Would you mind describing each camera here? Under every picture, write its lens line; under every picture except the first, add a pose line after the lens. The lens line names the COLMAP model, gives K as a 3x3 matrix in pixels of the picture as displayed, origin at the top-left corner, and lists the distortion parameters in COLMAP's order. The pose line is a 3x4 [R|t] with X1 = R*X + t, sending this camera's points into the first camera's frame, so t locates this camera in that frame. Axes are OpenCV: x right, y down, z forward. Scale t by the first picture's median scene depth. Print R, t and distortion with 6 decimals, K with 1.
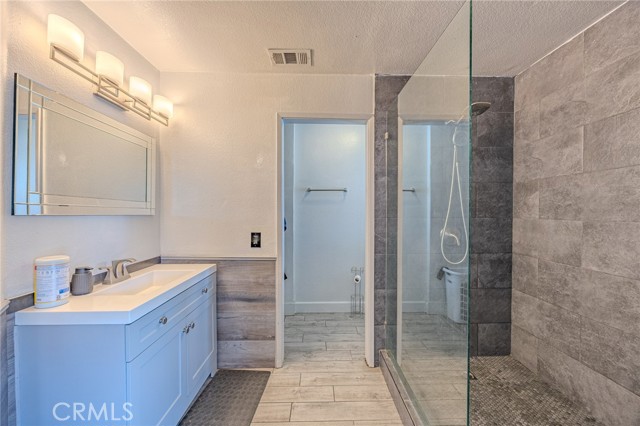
lens RADIAL K [[244.8, 0, 320.0], [0, 244.8, 213.0], [0, 0, 1]] dist [0.000086, -0.000008]
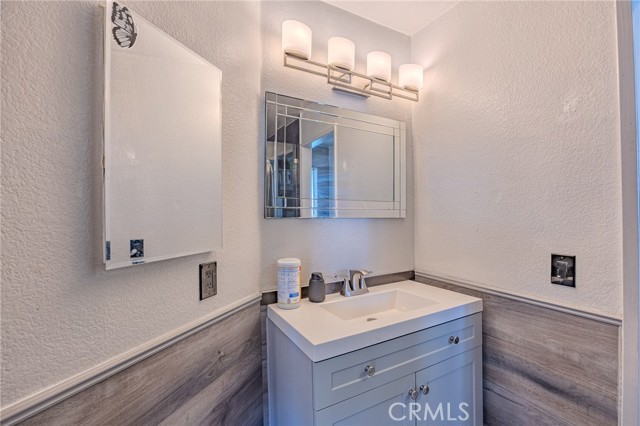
lens RADIAL K [[278.5, 0, 320.0], [0, 278.5, 213.0], [0, 0, 1]] dist [-0.022368, 0.000573]
pose [[0.462420, -0.008123, -0.886624, -0.003098], [0.005193, 0.999966, -0.006453, -0.003050], [0.886646, -0.001620, 0.462446, 0.356689]]
